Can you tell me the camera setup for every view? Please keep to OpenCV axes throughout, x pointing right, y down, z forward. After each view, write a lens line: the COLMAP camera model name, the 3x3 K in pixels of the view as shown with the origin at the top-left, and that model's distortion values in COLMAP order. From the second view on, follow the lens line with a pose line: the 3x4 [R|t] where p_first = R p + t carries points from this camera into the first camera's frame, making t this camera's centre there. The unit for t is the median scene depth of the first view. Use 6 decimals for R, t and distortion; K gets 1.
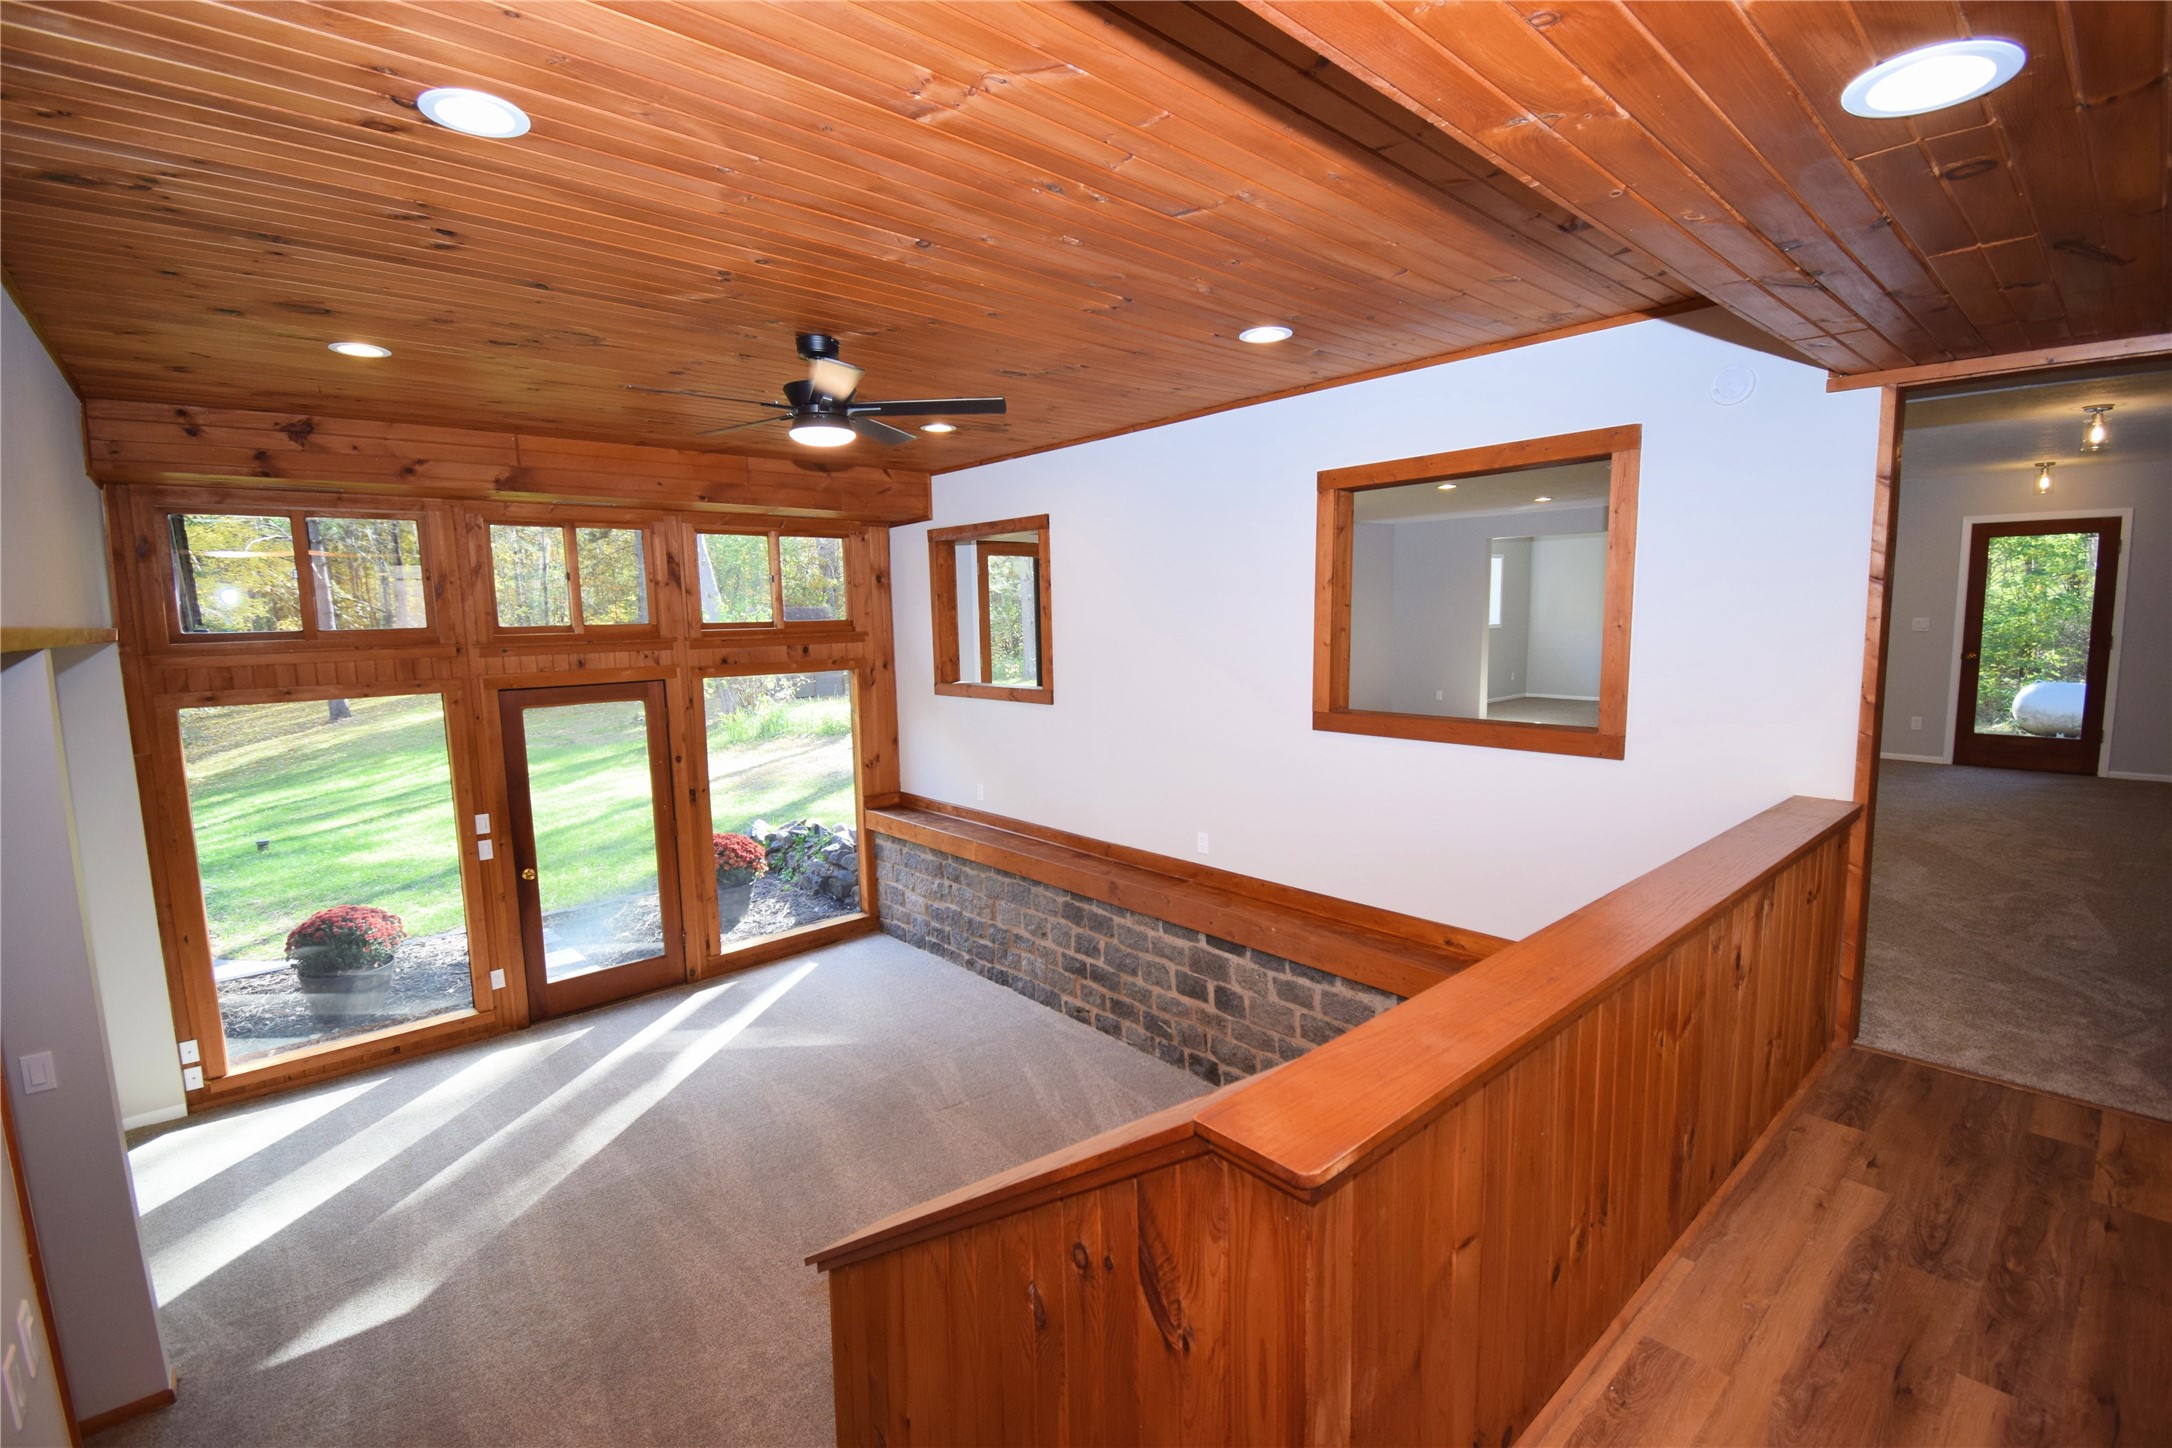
lens RADIAL K [[954.3, 0, 1093.2], [0, 954.3, 725.2], [0, 0, 1]] dist [0.025188, -0.029786]
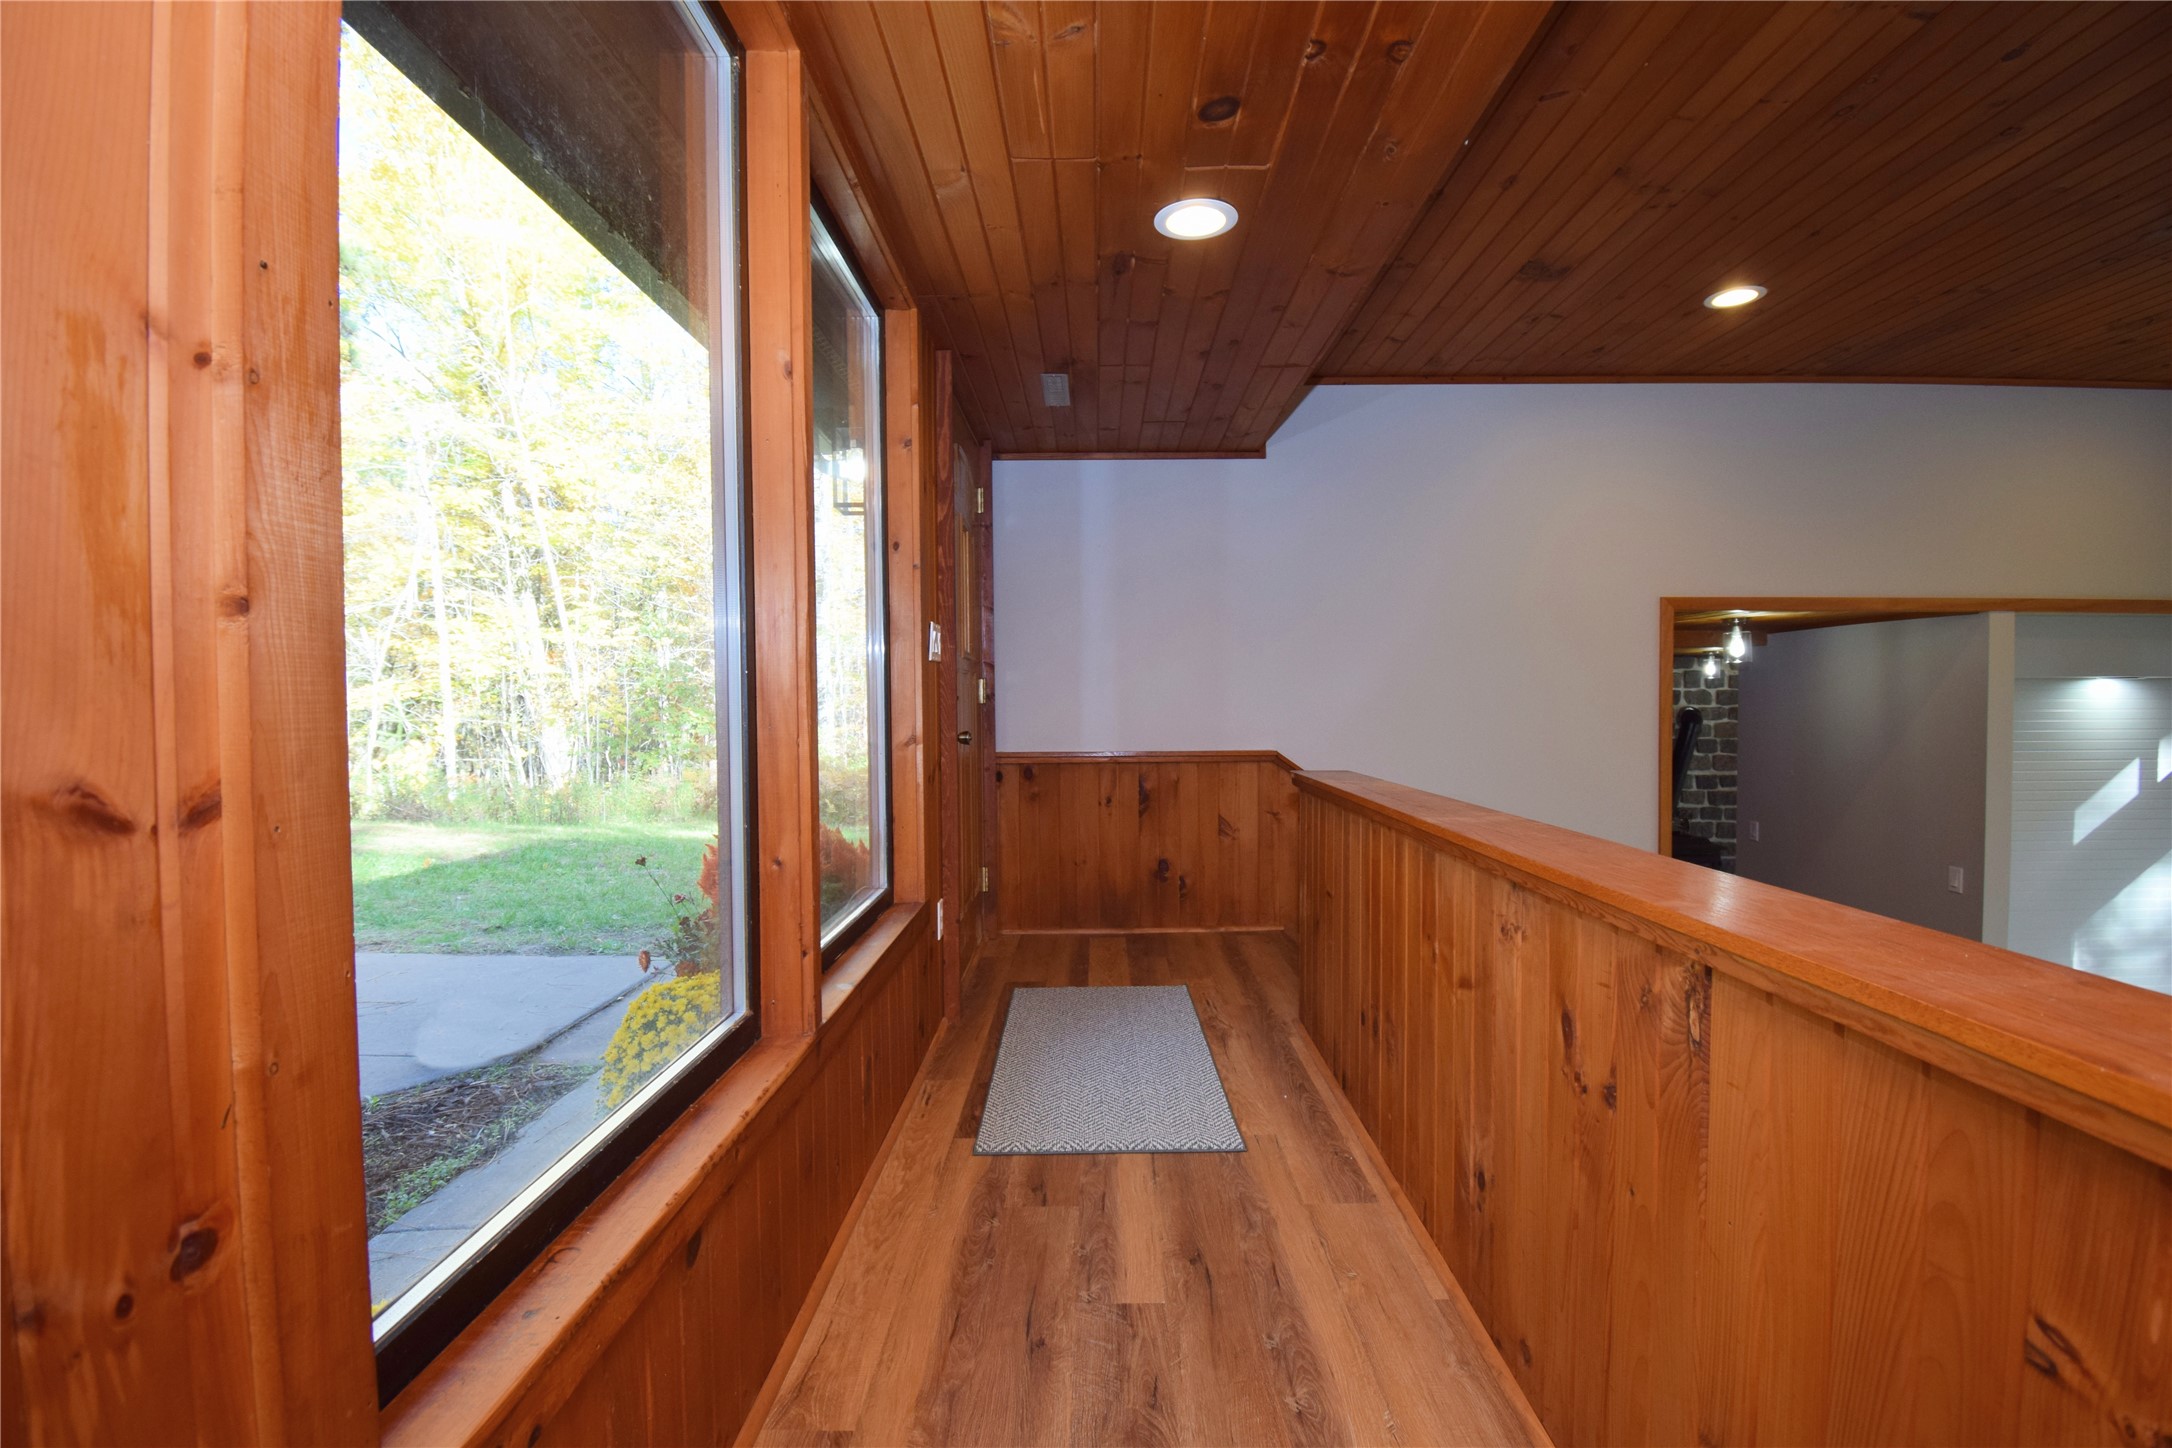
lens RADIAL K [[954.3, 0, 1093.2], [0, 954.3, 725.2], [0, 0, 1]] dist [0.025188, -0.029786]
pose [[-0.671079, 0.039029, -0.740358, 0.505890], [-0.073099, 0.990264, 0.118462, 0.011903], [0.737773, 0.133616, -0.661693, 0.461220]]
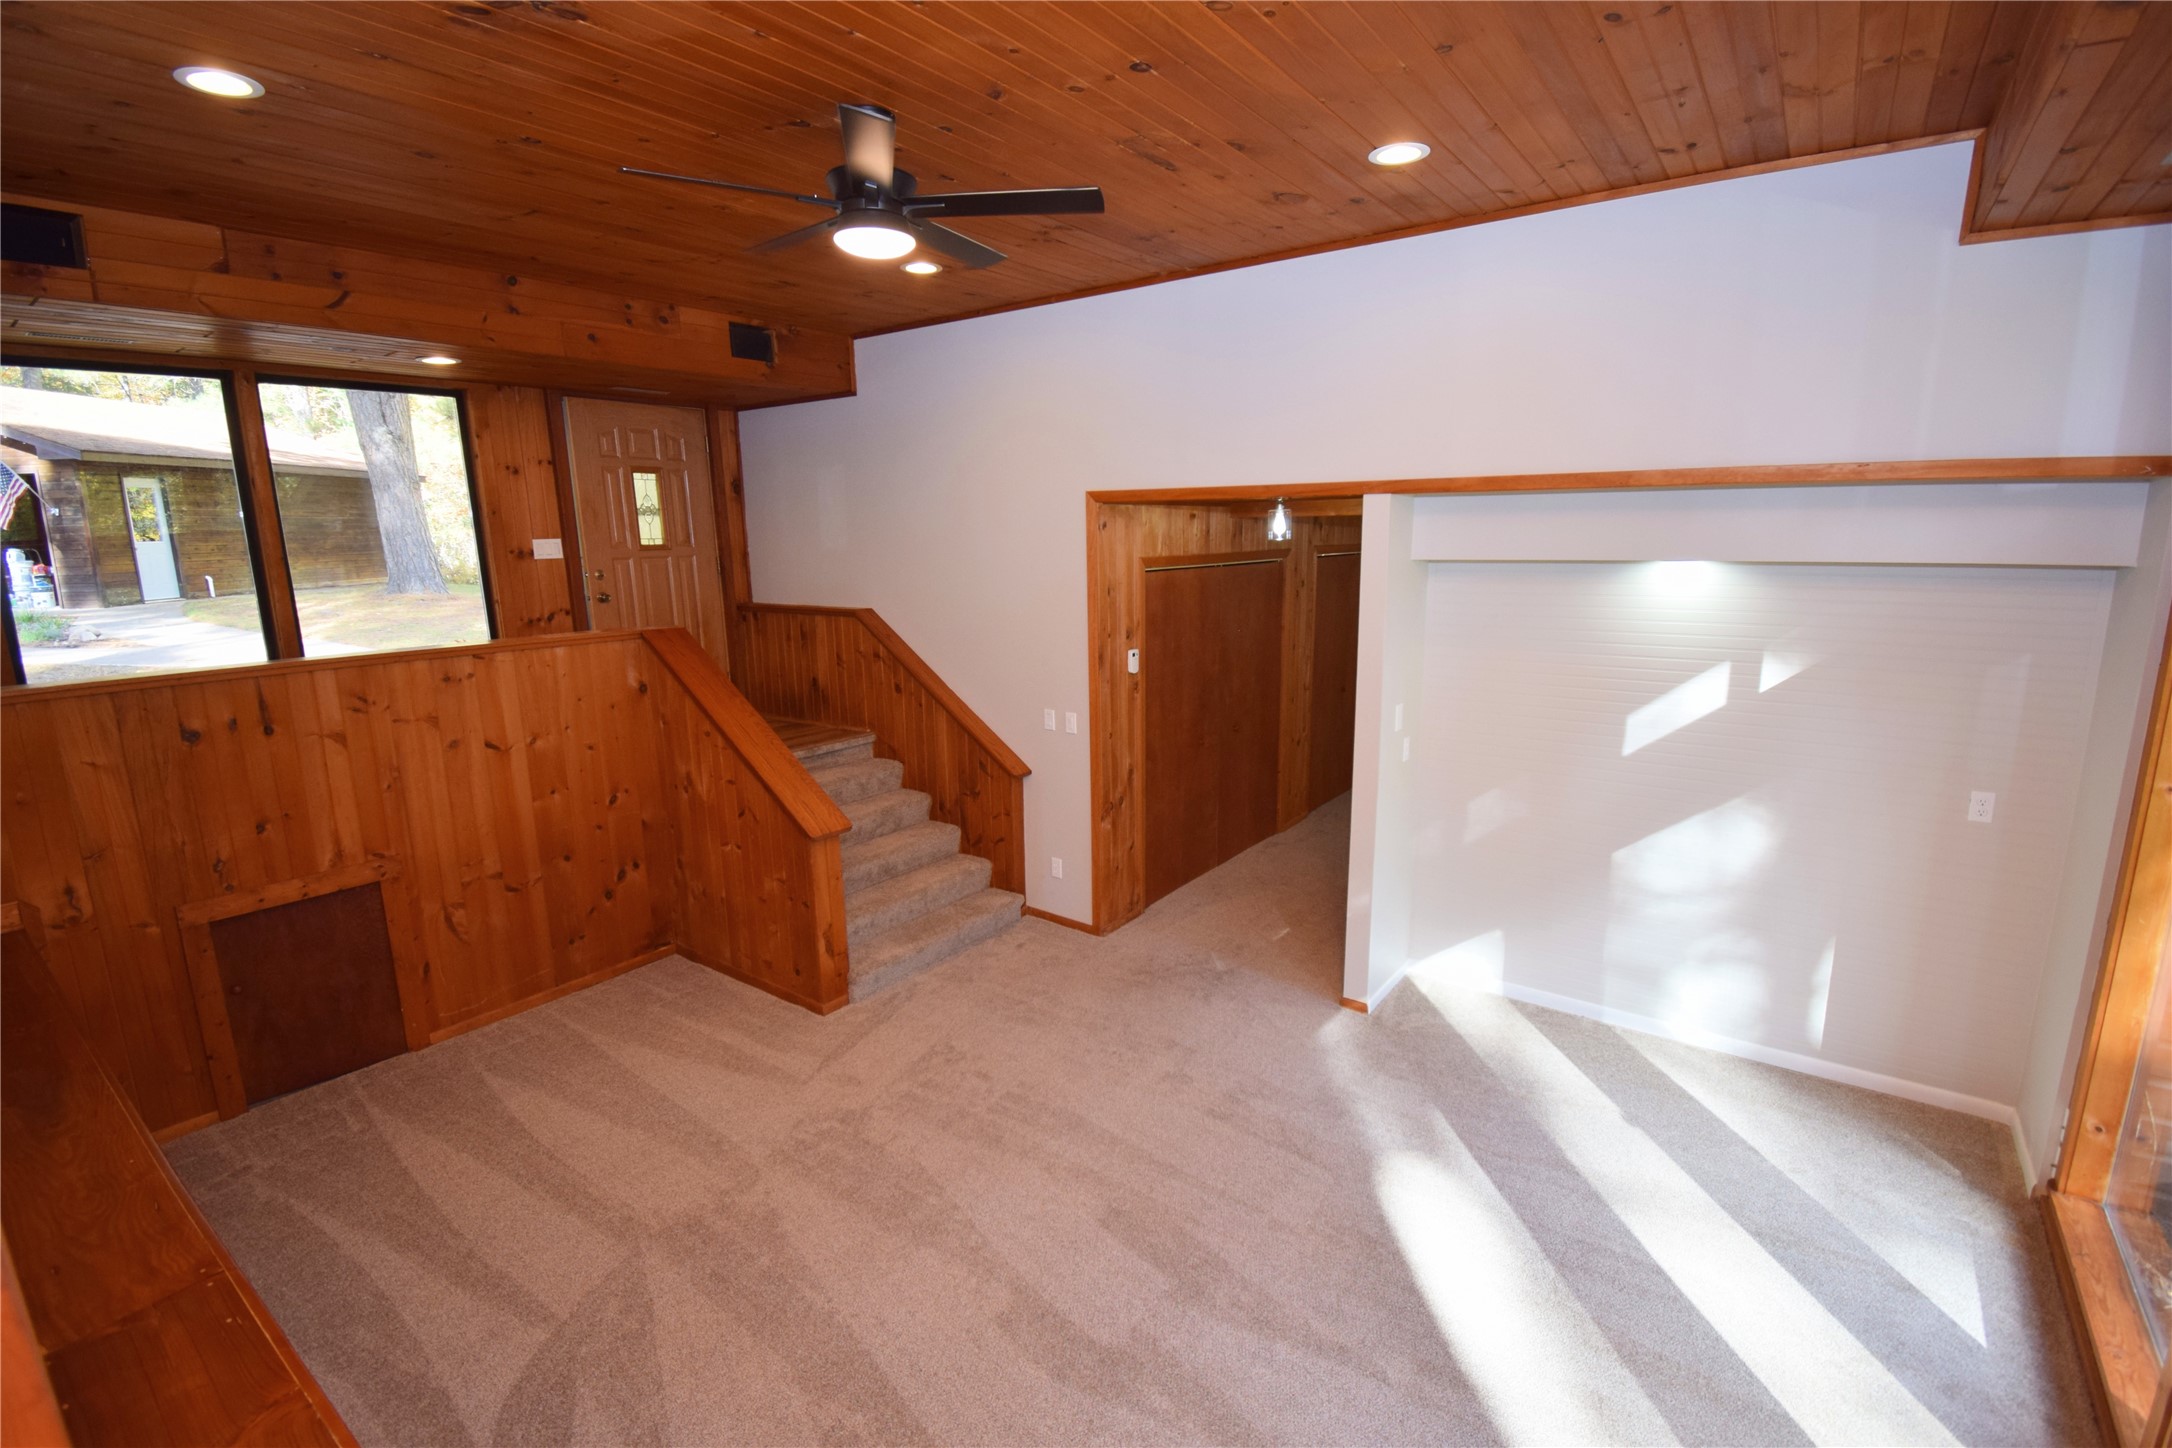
lens RADIAL K [[961.0, 0, 1091.9], [0, 961.0, 724.9], [0, 0, 1]] dist [0.020675, -0.026717]
pose [[-0.978388, 0.073159, -0.193402, -0.169136], [0.008338, 0.948517, 0.316618, -0.107582], [0.206609, 0.308162, -0.928627, 1.167100]]
